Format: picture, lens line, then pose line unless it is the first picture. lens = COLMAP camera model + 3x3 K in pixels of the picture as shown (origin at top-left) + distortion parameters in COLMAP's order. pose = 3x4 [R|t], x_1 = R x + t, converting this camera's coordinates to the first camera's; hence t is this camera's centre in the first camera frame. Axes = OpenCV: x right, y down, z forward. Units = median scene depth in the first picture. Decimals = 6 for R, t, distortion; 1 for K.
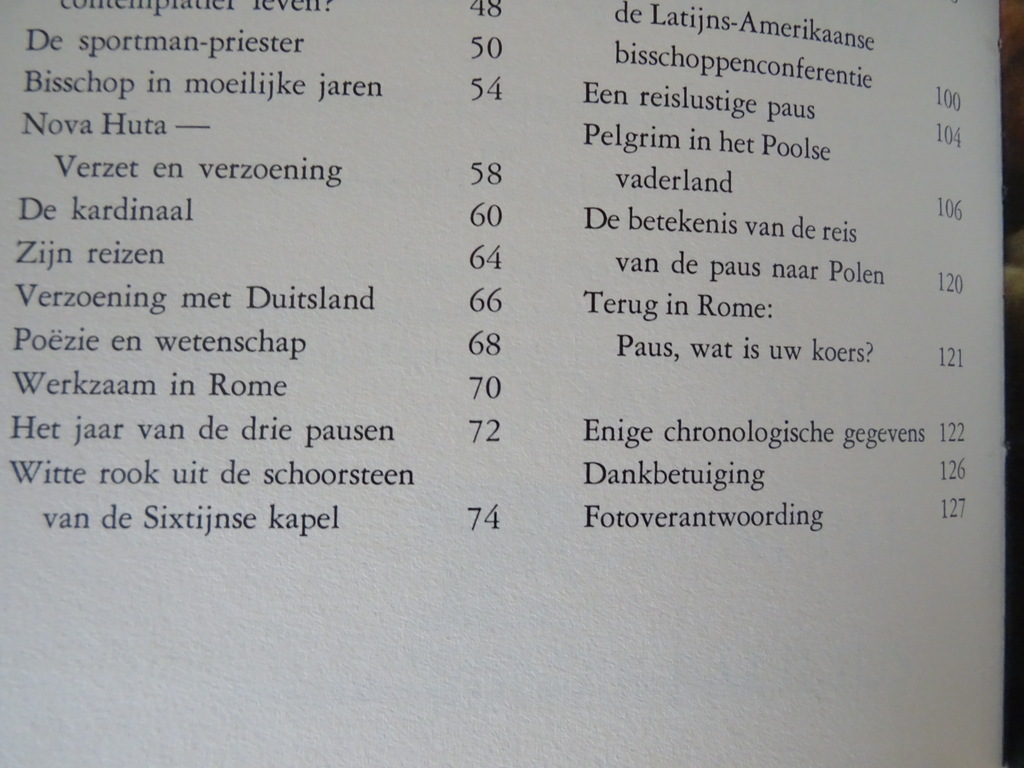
lens RADIAL K [[744.8, 0, 512.0], [0, 744.8, 384.0], [0, 0, 1]] dist [0.004949, 0.001259]
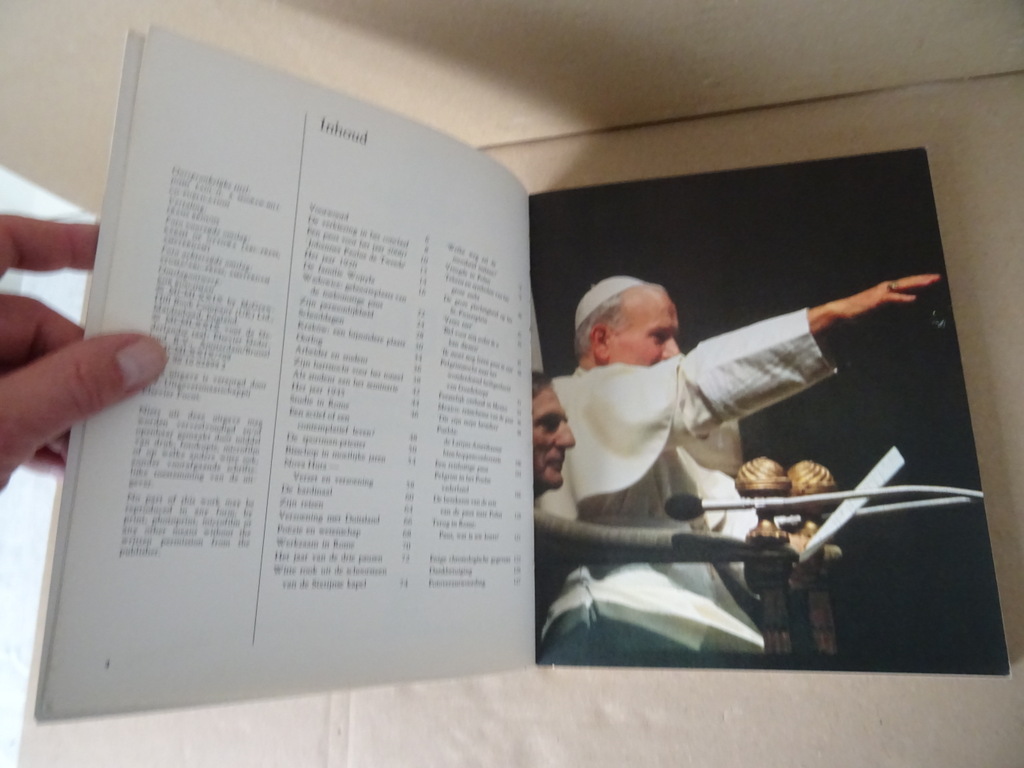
lens RADIAL K [[744.8, 0, 512.0], [0, 744.8, 384.0], [0, 0, 1]] dist [0.004949, 0.001259]
pose [[0.847777, 0.128958, 0.514436, -1.540962], [-0.051582, 0.985438, -0.162022, -0.207307], [-0.527839, 0.110823, 0.842084, -2.356798]]
